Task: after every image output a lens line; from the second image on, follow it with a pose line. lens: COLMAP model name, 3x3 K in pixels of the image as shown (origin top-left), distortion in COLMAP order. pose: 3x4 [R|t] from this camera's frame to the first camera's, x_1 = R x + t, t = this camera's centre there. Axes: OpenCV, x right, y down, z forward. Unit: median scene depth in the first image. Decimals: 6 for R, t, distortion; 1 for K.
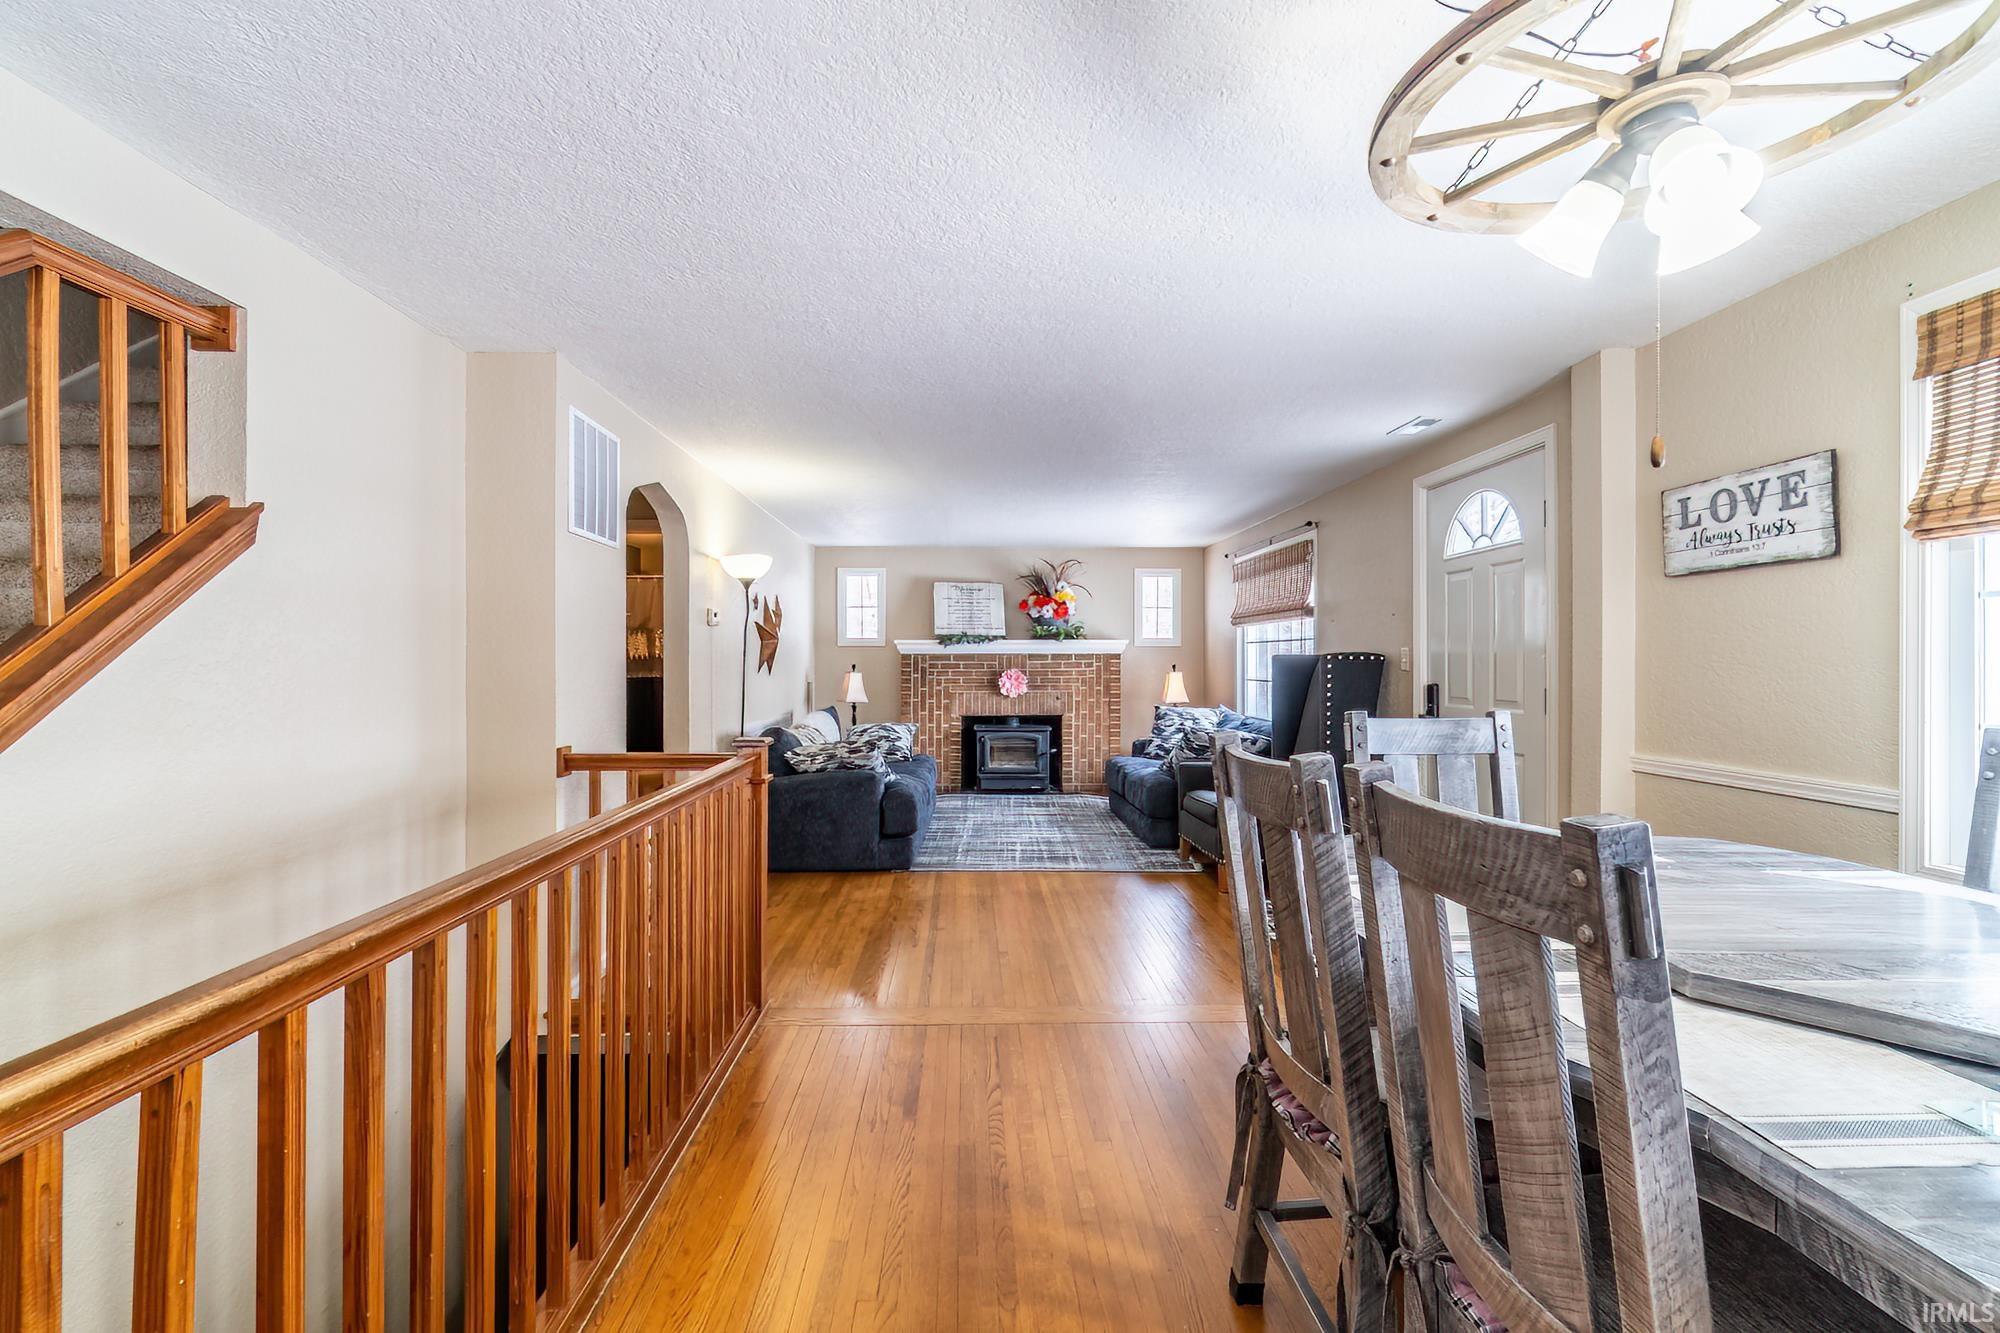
lens RADIAL K [[873.9, 0, 997.2], [0, 873.9, 661.8], [0, 0, 1]] dist [-0.003888, -0.001132]
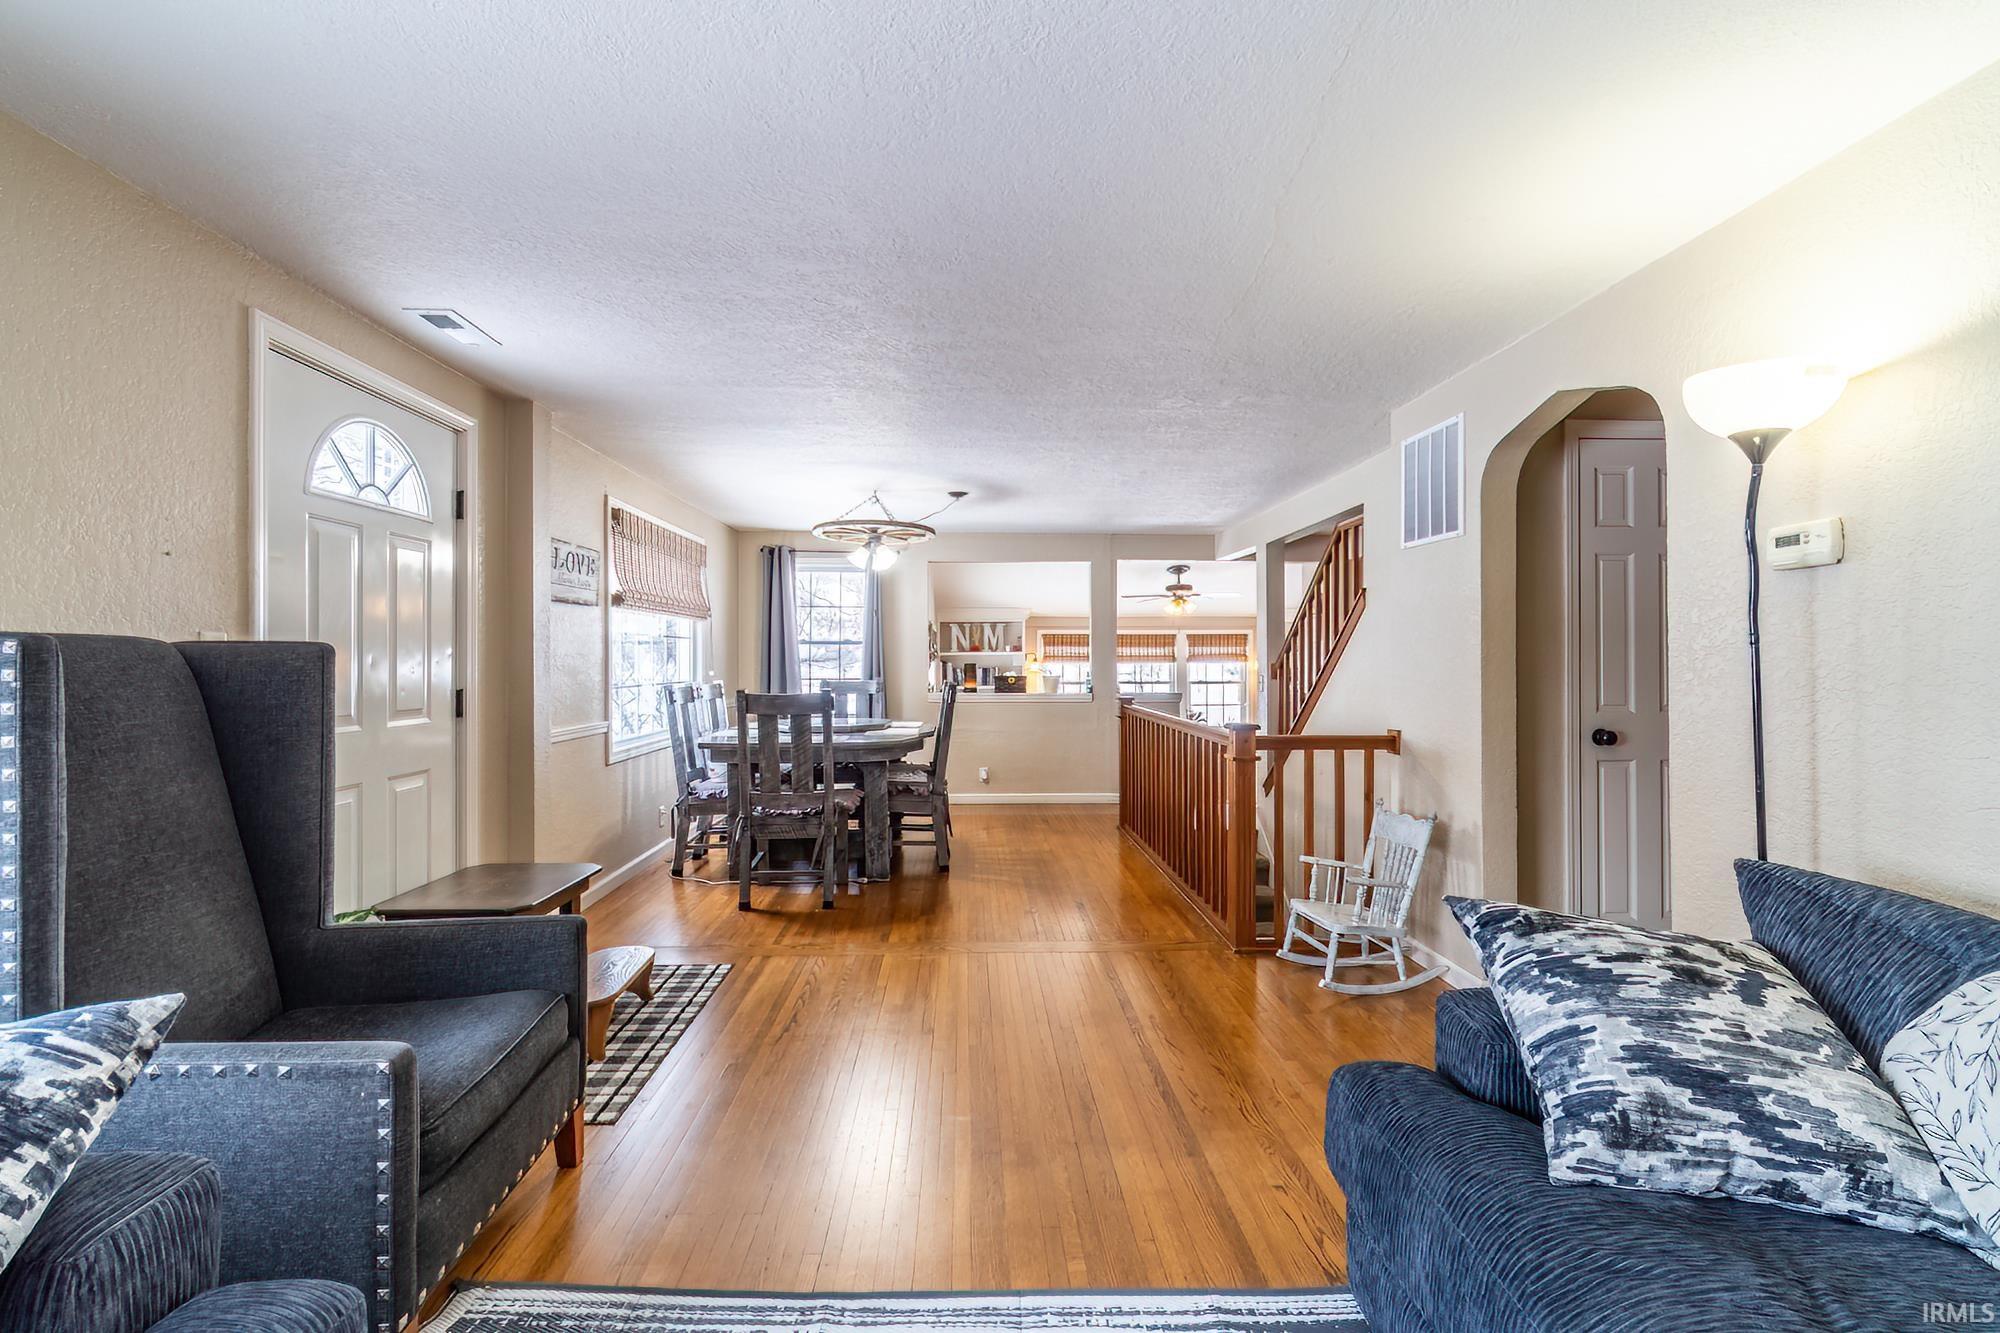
lens RADIAL K [[873.9, 0, 1001.2], [0, 873.9, 654.3], [0, 0, 1]] dist [-0.003888, -0.001132]
pose [[-0.999976, -0.002194, 0.006645, 0.039544], [-0.002196, 0.999998, -0.000286, -0.008191], [-0.006645, -0.000301, -0.999978, 1.680077]]
